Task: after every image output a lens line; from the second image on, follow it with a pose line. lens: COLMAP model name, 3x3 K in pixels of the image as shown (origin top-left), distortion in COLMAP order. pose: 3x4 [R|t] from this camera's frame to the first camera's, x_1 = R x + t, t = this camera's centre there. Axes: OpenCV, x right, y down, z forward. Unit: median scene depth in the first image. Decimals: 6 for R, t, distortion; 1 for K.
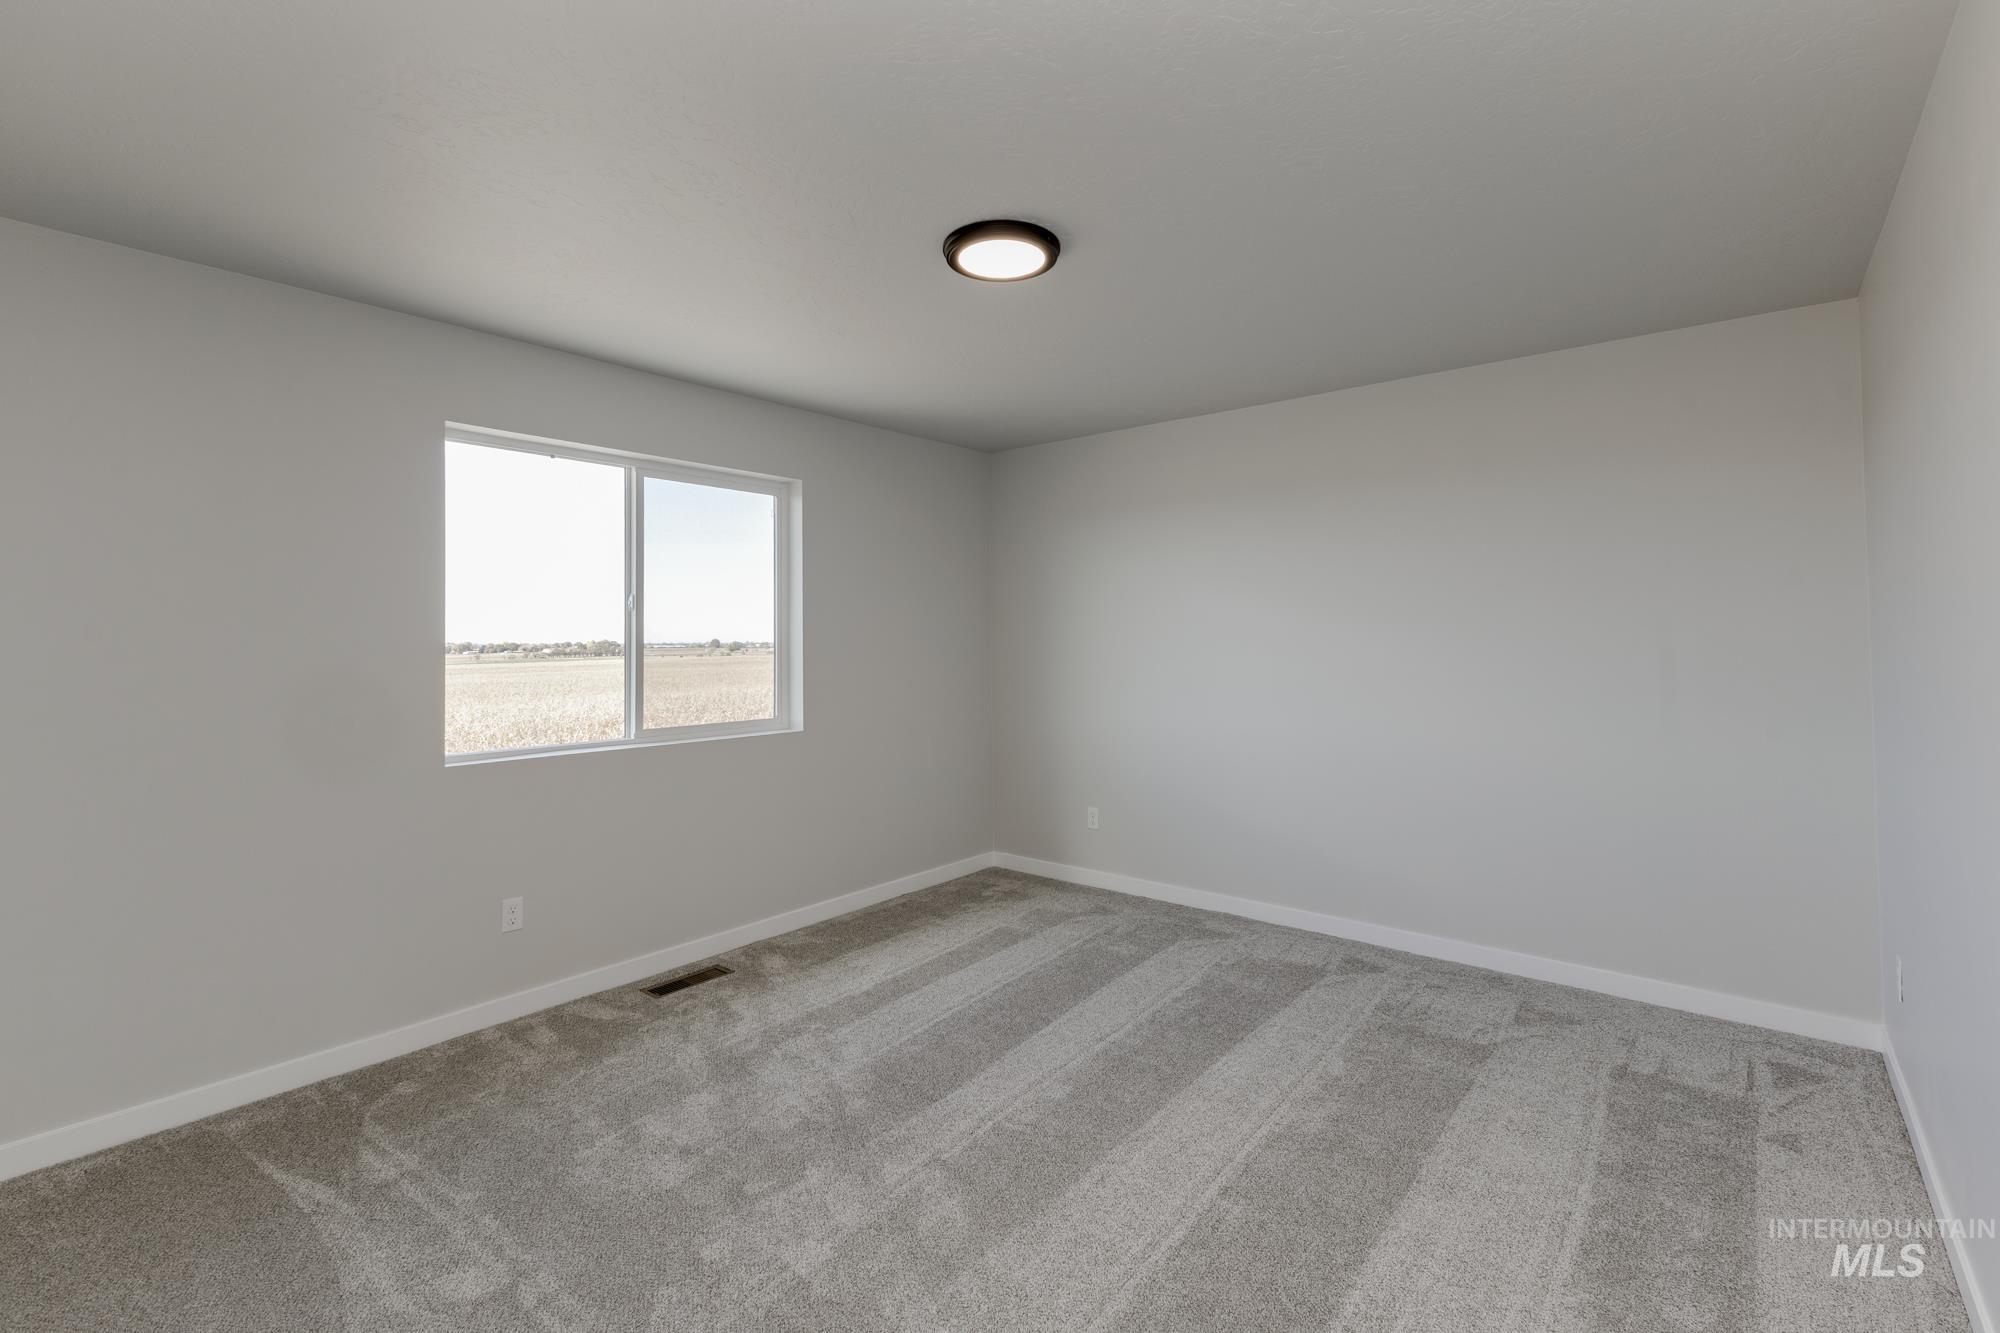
lens RADIAL K [[885.8, 0, 996.9], [0, 885.8, 654.4], [0, 0, 1]] dist [0.035995, -0.011586]
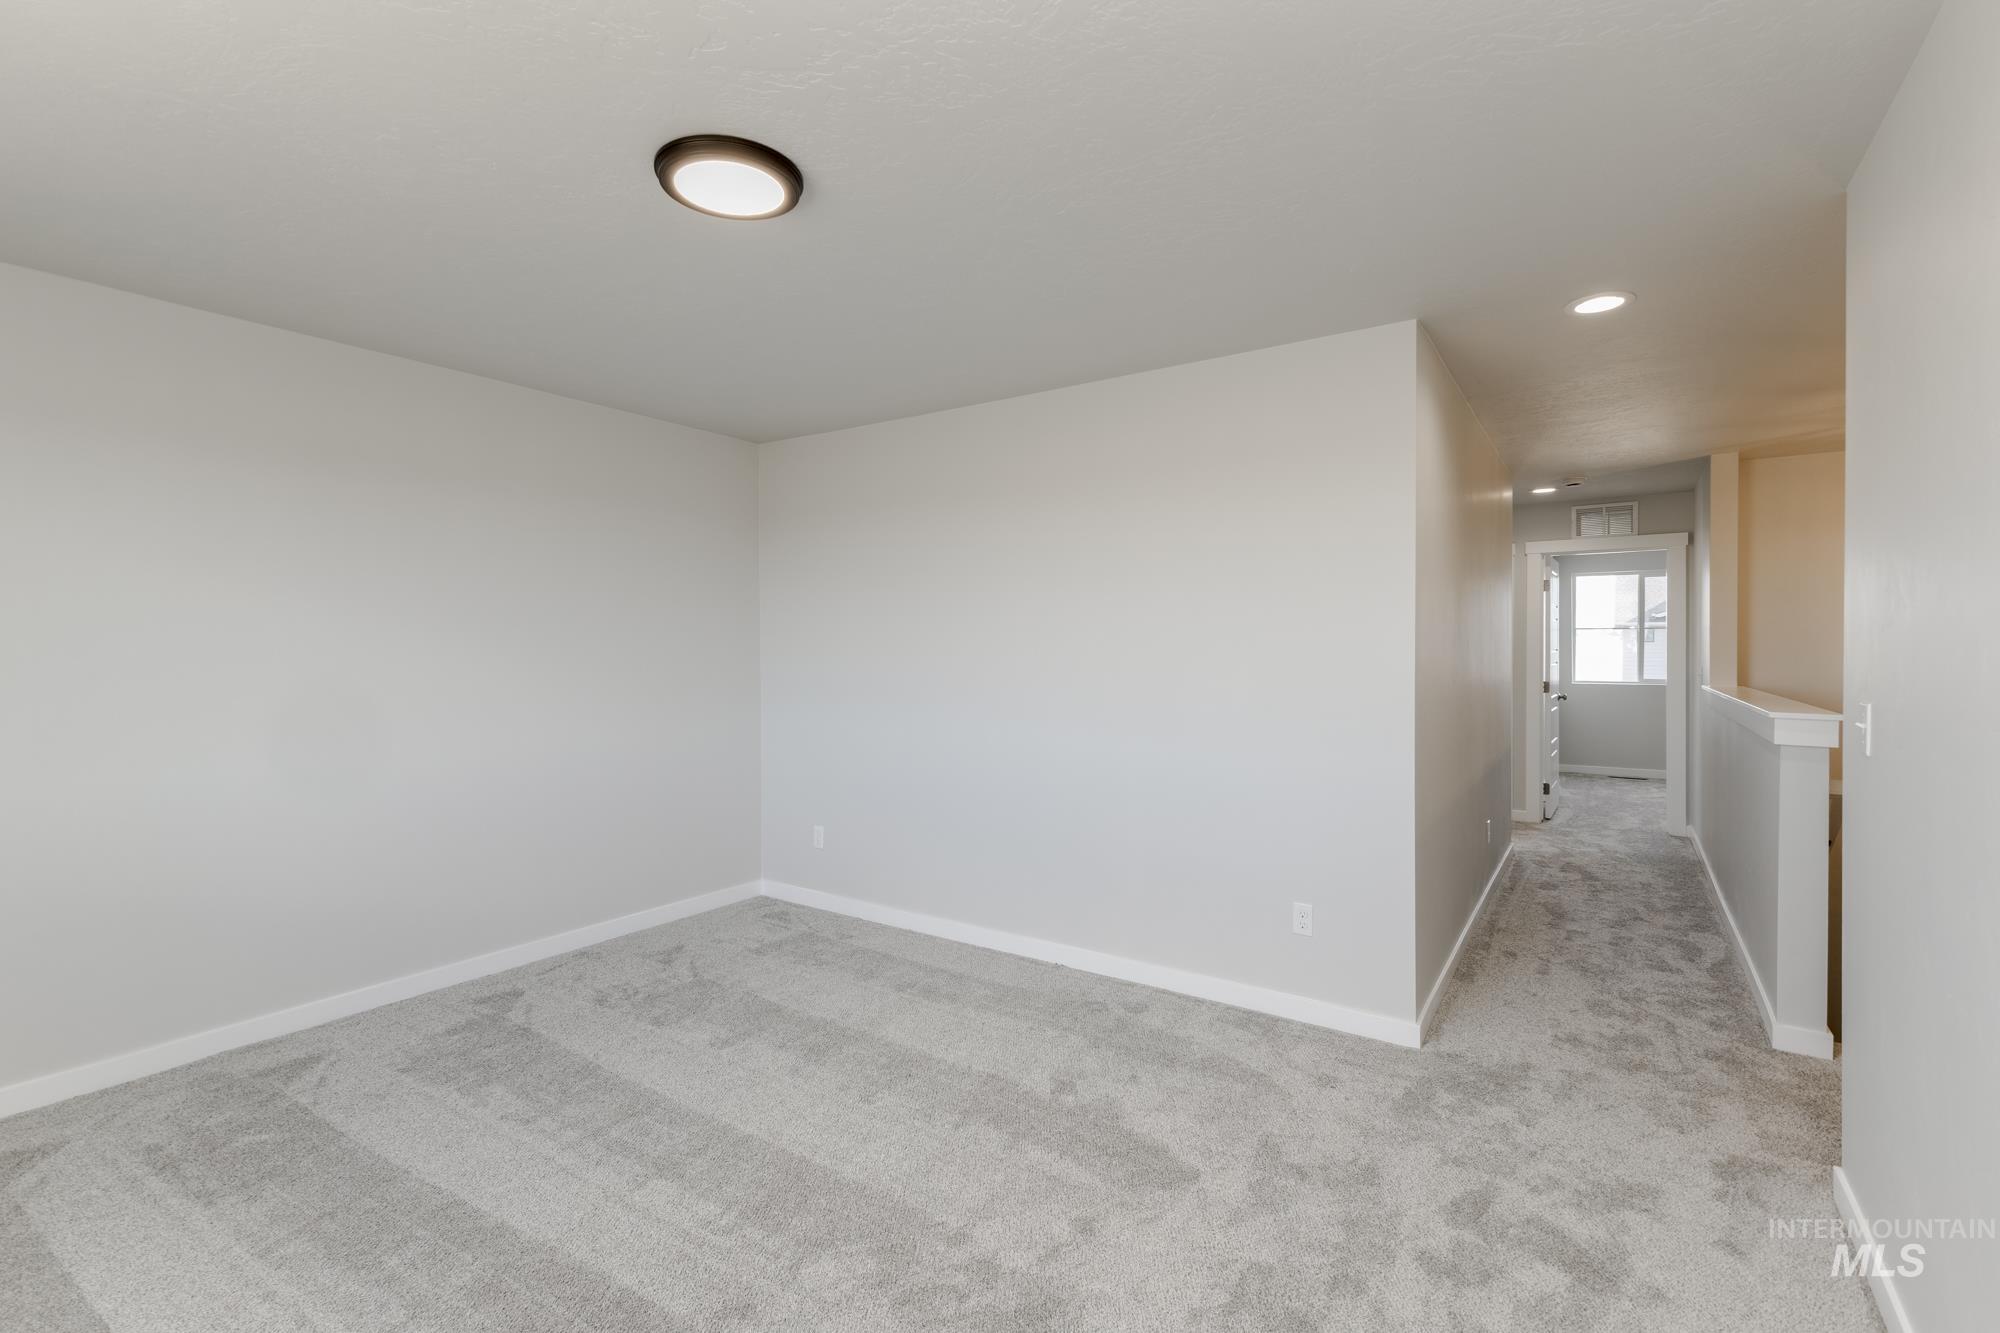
lens RADIAL K [[885.8, 0, 996.9], [0, 885.8, 654.4], [0, 0, 1]] dist [0.035995, -0.011586]
pose [[-0.094931, 0.003376, 0.995478, -0.772365], [0.013913, 0.999901, -0.002064, -0.013392], [-0.995387, 0.013654, -0.094969, 0.714378]]
